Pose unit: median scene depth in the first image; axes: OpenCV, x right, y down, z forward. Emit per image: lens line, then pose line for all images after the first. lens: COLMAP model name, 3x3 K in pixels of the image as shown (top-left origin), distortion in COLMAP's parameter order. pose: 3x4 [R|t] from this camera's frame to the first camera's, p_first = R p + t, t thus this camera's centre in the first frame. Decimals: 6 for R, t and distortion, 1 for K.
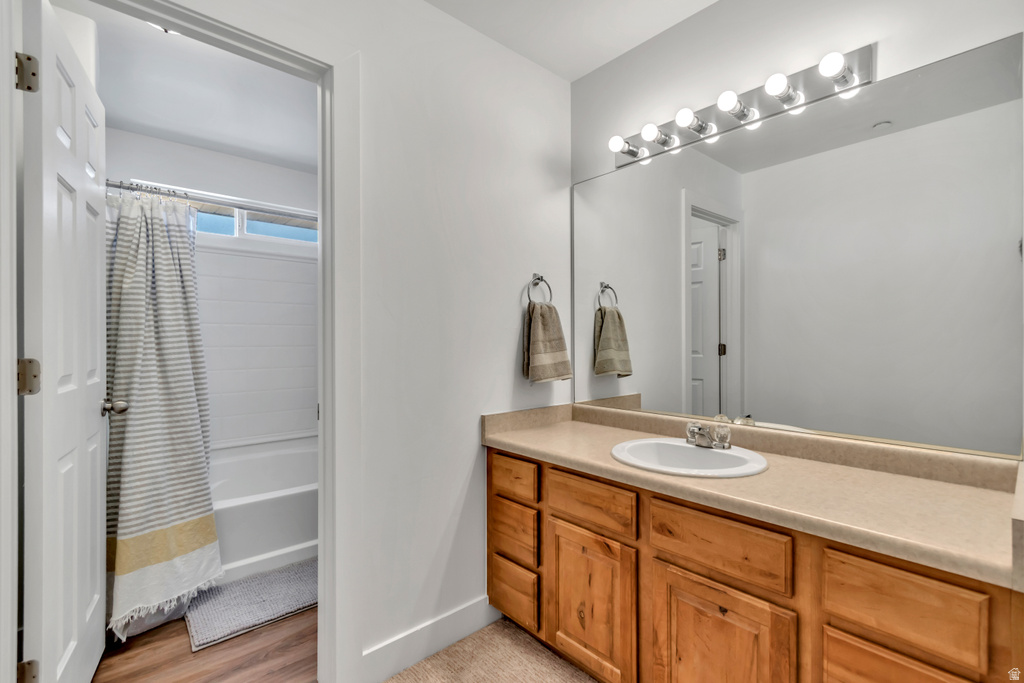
lens RADIAL K [[460.0, 0, 509.6], [0, 460.0, 342.1], [0, 0, 1]] dist [0.002201, 0.000277]
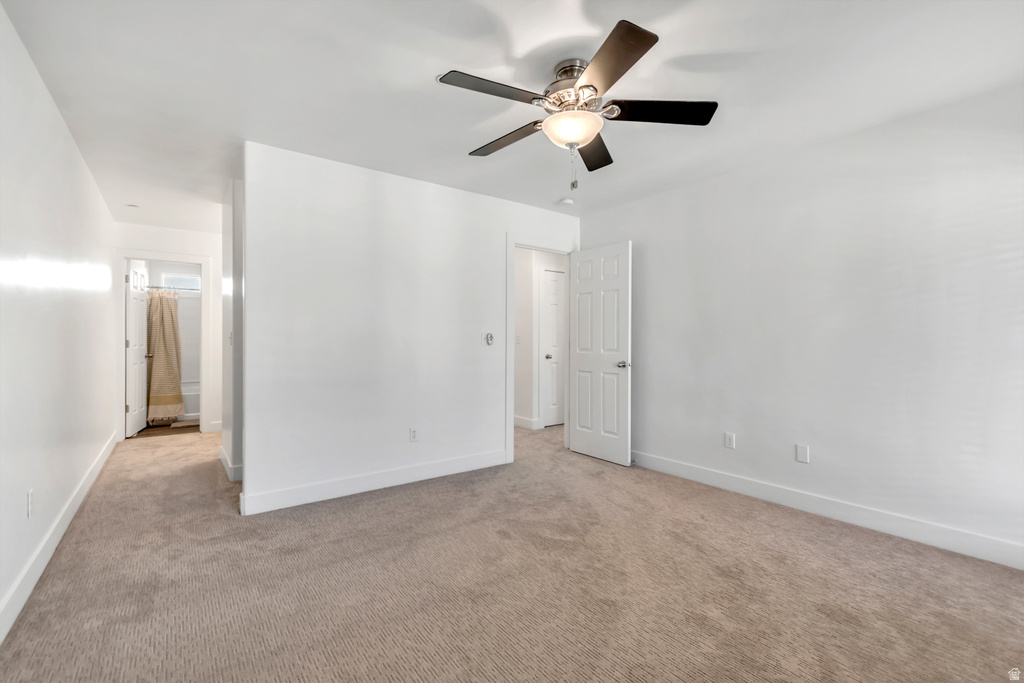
lens RADIAL K [[460.0, 0, 516.5], [0, 460.0, 342.8], [0, 0, 1]] dist [0.002201, 0.000277]
pose [[0.996240, 0.008296, -0.086242, 1.968348], [-0.007994, 0.999961, 0.003845, 0.009024], [0.086271, -0.003141, 0.996267, -1.982922]]
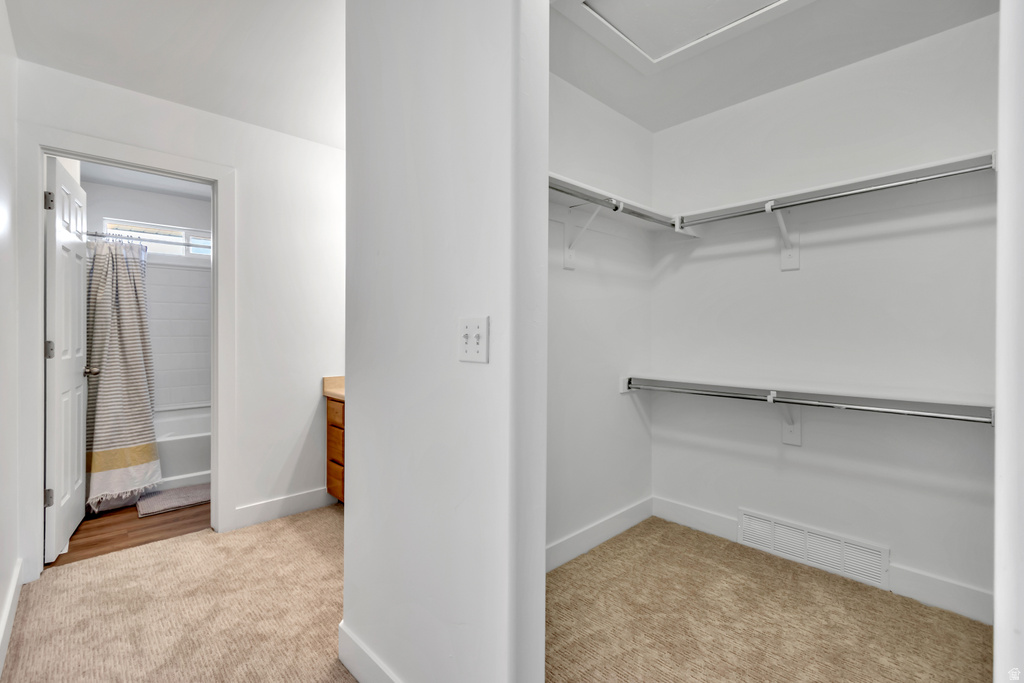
lens RADIAL K [[460.0, 0, 512.1], [0, 460.0, 330.6], [0, 0, 1]] dist [0.002201, 0.000277]
pose [[0.999344, -0.001071, 0.036186, 0.560104], [0.001316, 0.999976, -0.006750, 0.005143], [-0.036178, 0.006793, 0.999322, -0.671164]]
